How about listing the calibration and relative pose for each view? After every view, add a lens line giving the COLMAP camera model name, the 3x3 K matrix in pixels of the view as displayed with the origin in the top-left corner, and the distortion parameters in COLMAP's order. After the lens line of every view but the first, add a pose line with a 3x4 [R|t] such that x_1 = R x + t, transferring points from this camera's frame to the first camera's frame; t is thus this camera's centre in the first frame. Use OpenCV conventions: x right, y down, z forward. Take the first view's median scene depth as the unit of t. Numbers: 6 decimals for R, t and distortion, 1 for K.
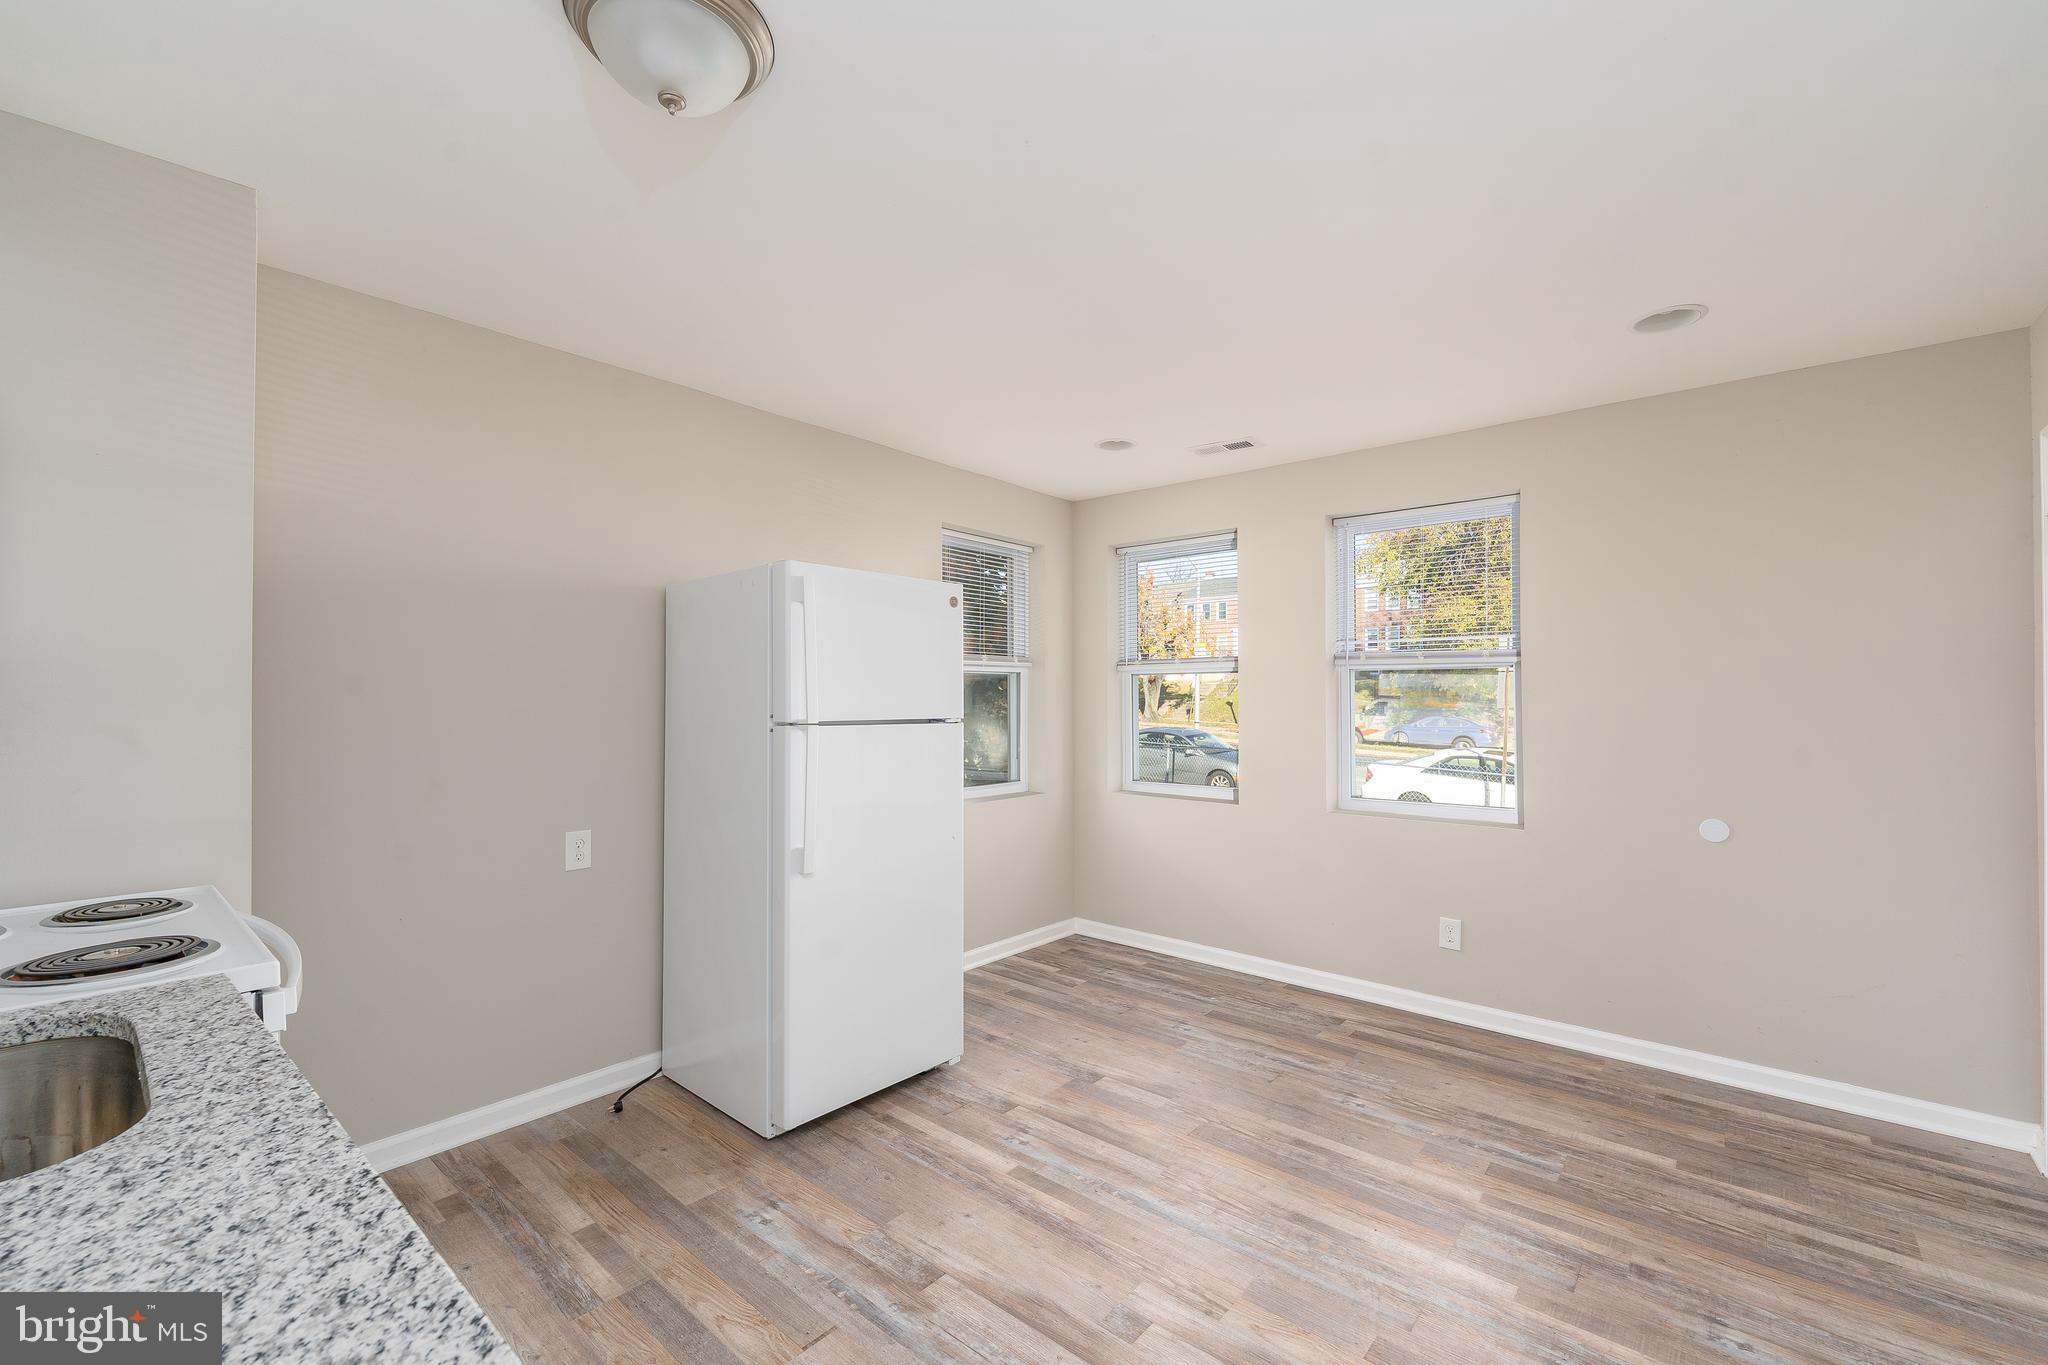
lens RADIAL K [[846.8, 0, 1024.0], [0, 846.8, 682.5], [0, 0, 1]] dist [-0.000254, 0.000047]
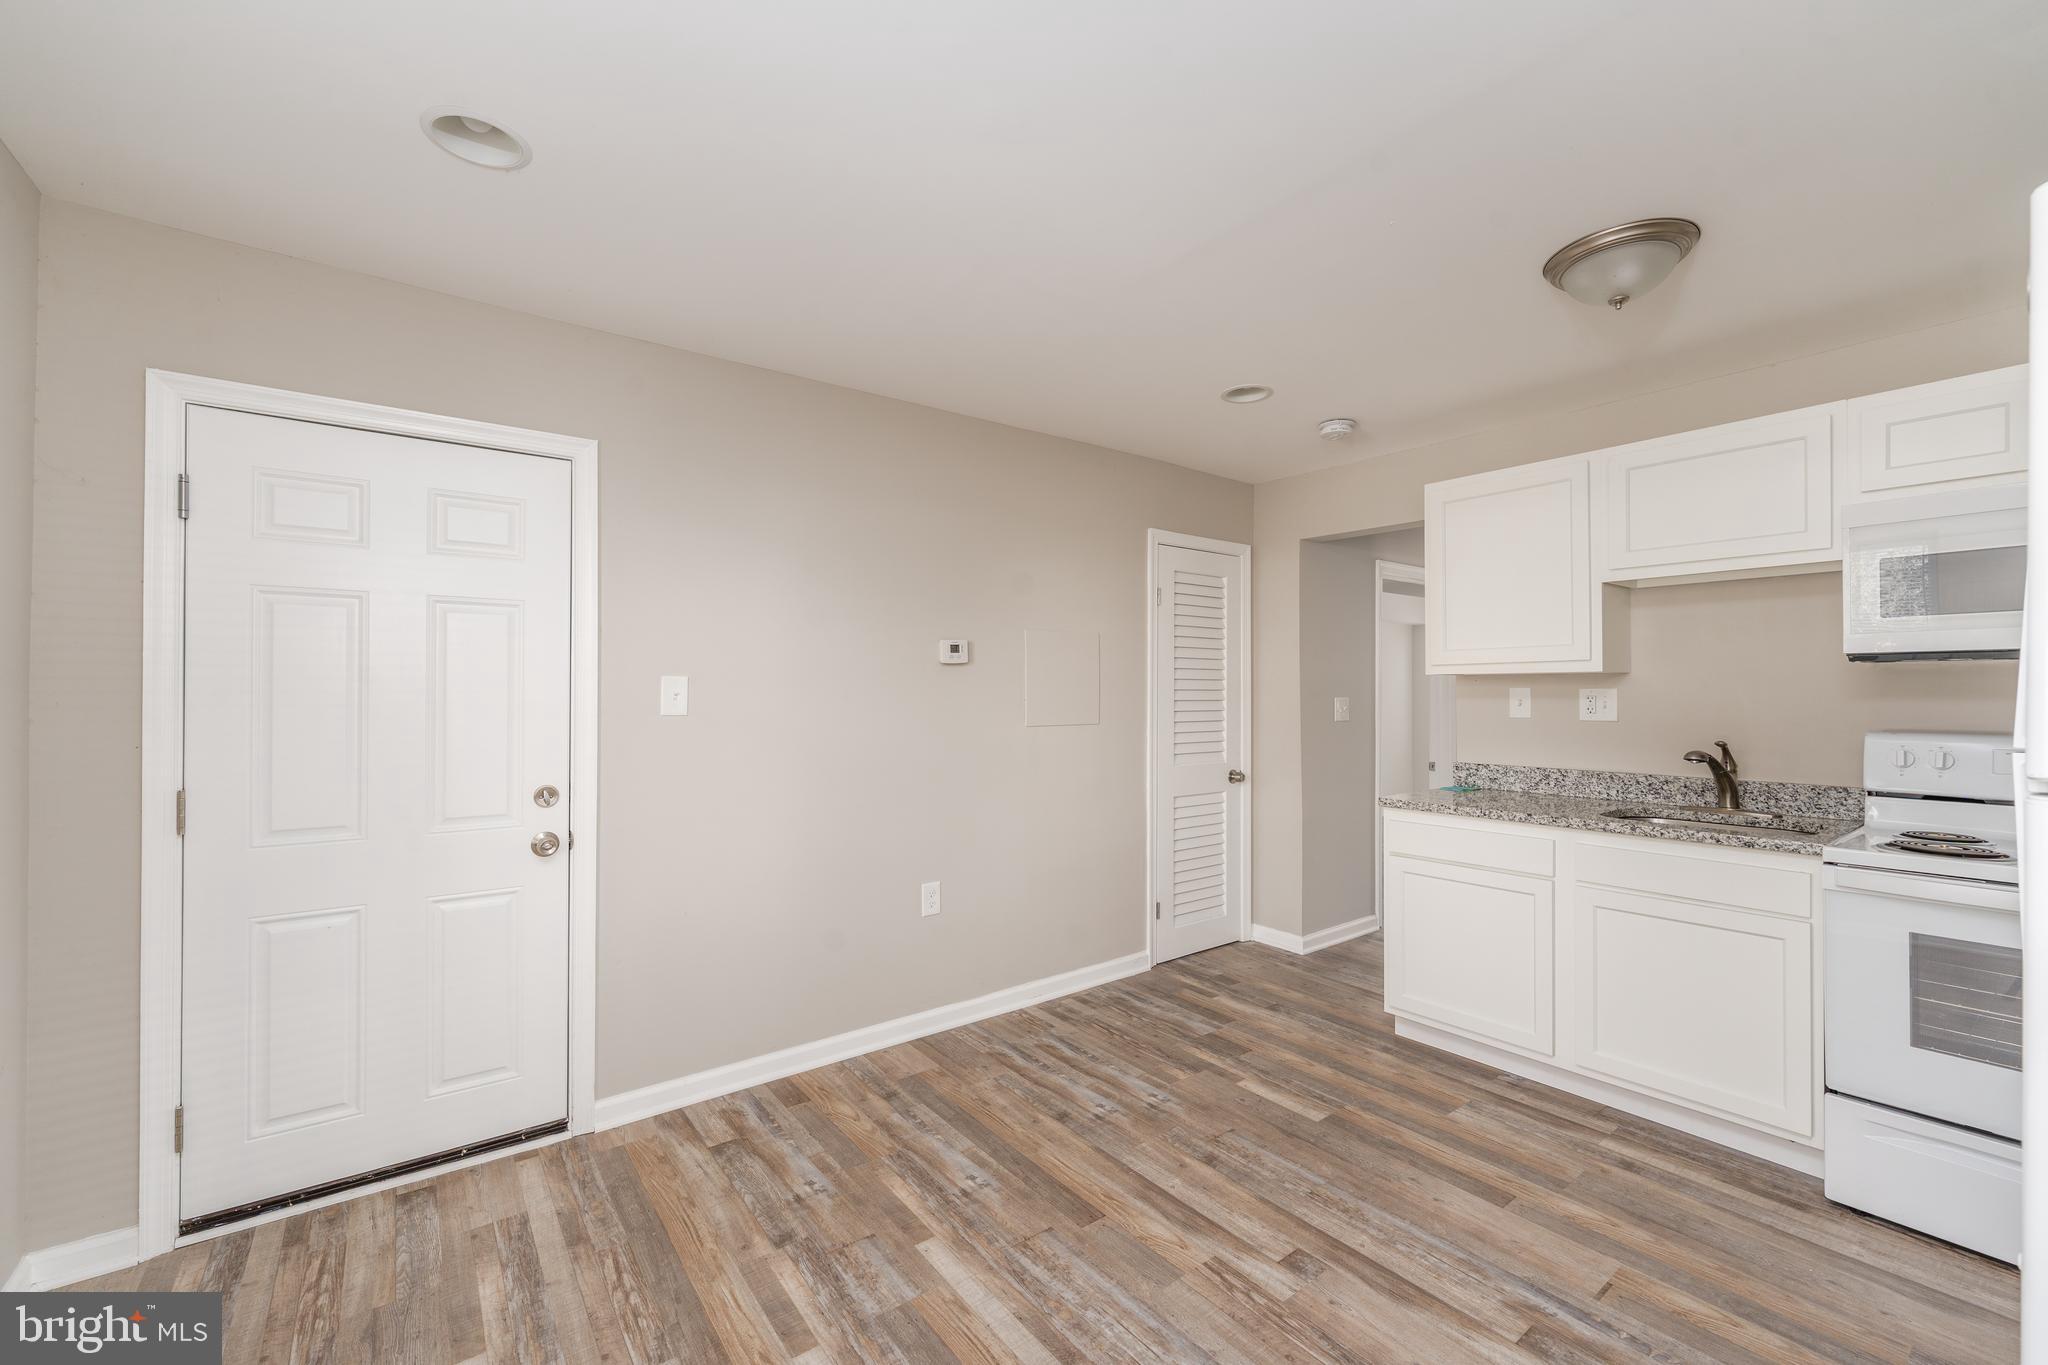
lens RADIAL K [[827.2, 0, 1024.0], [0, 827.2, 682.5], [0, 0, 1]] dist [-0.000284, -0.000047]
pose [[-0.975931, -0.000167, 0.218078, 0.200747], [-0.006421, 0.999588, -0.027968, 0.032352], [-0.217984, -0.028695, -0.975530, 1.796260]]
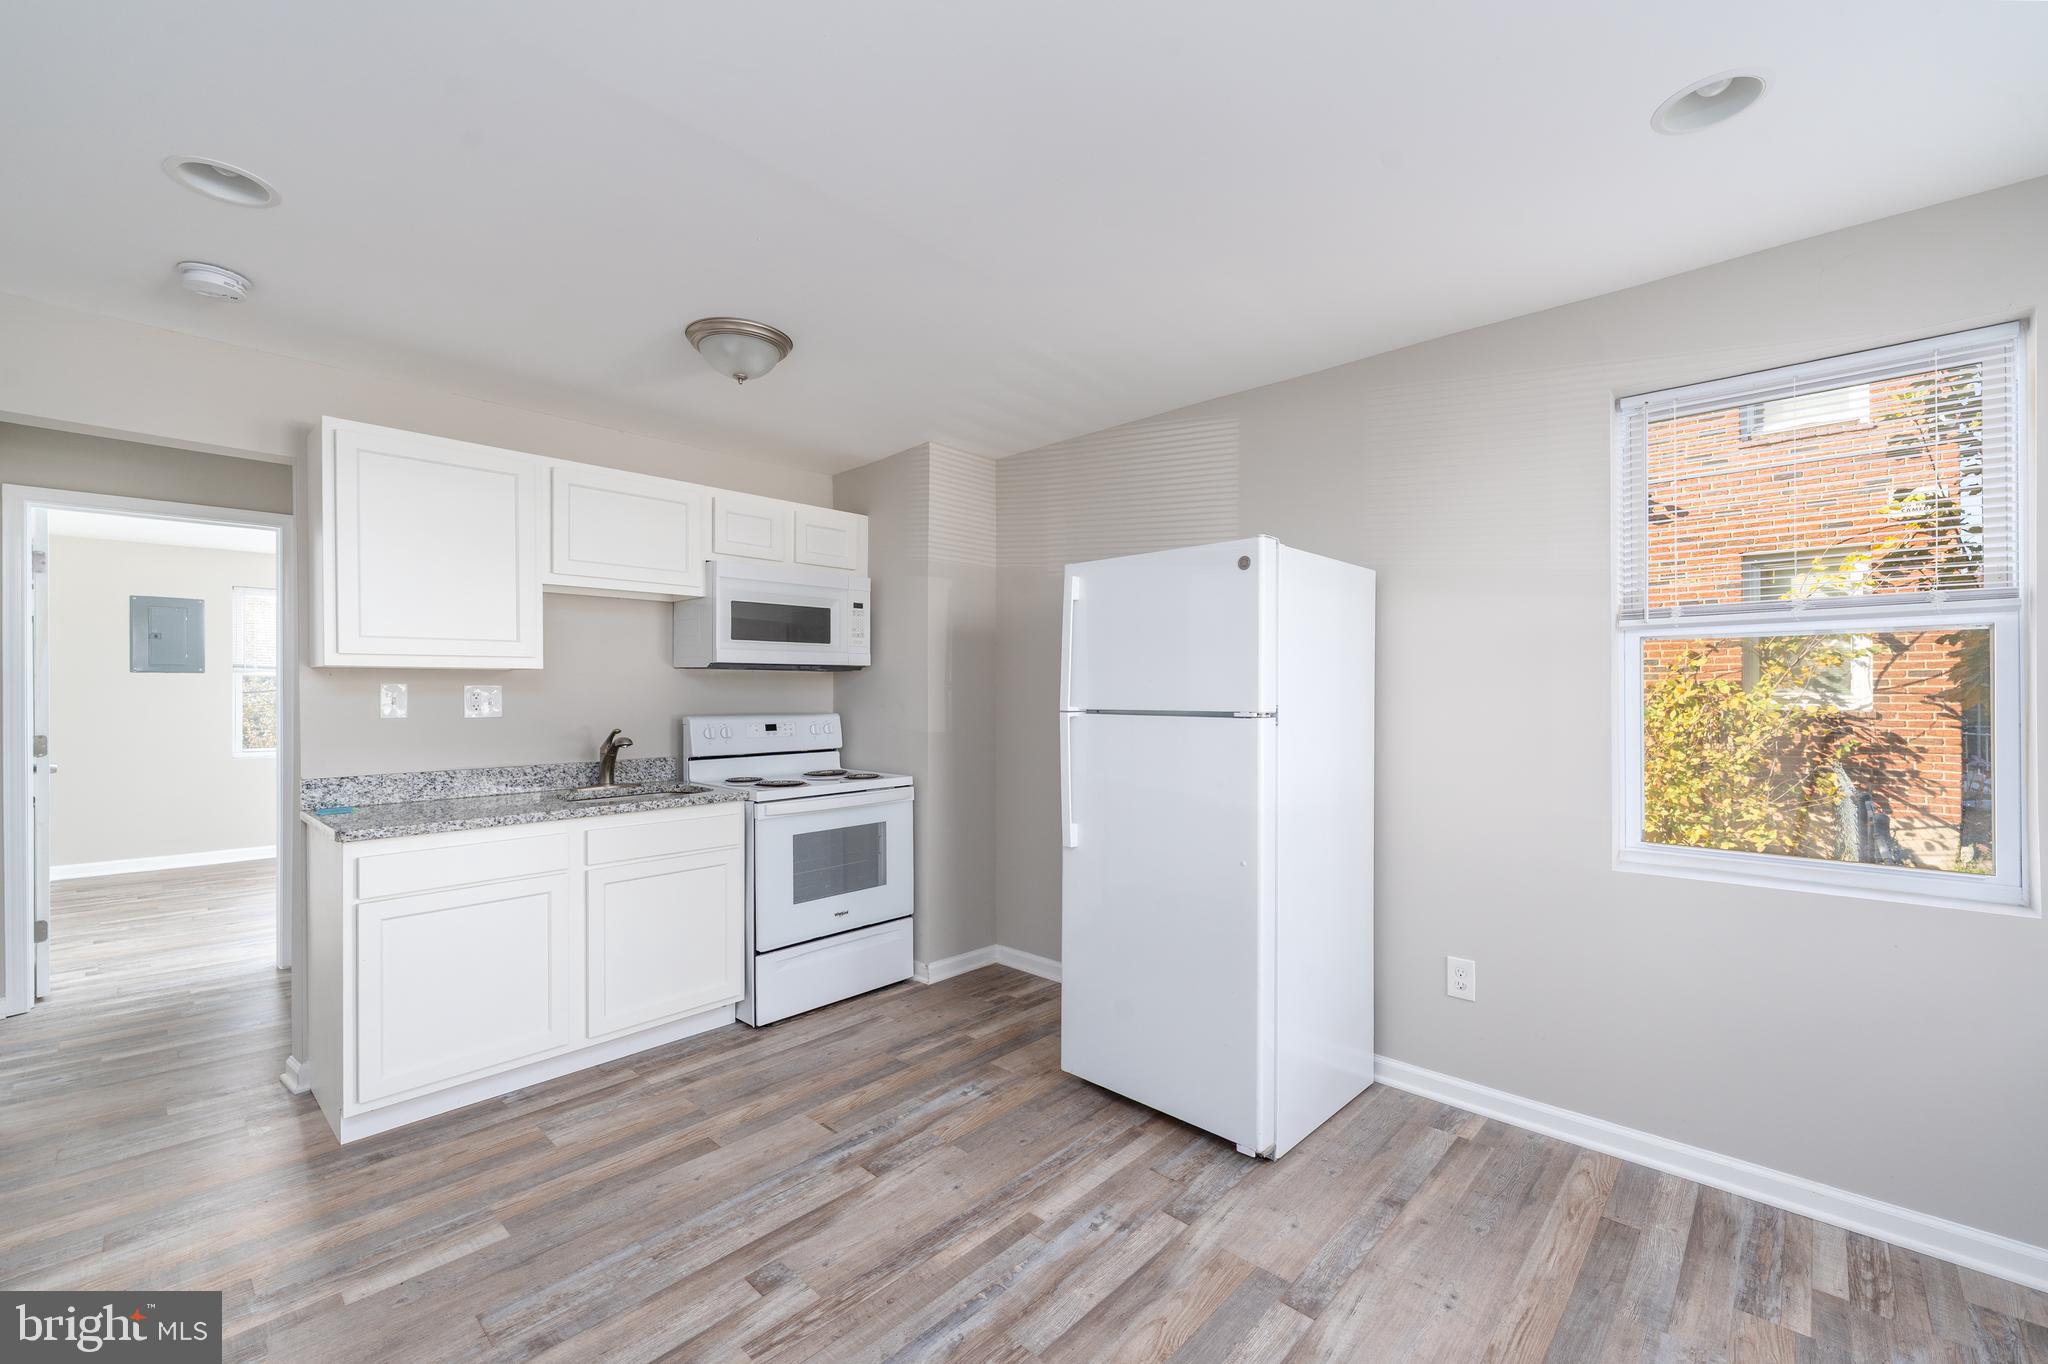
lens RADIAL K [[846.8, 0, 1024.0], [0, 846.8, 682.0], [0, 0, 1]] dist [-0.000254, 0.000047]
pose [[-0.050138, -0.012770, -0.998661, 0.980615], [0.019989, 0.999705, -0.013787, 0.029715], [0.998542, -0.020653, -0.049868, 1.161099]]
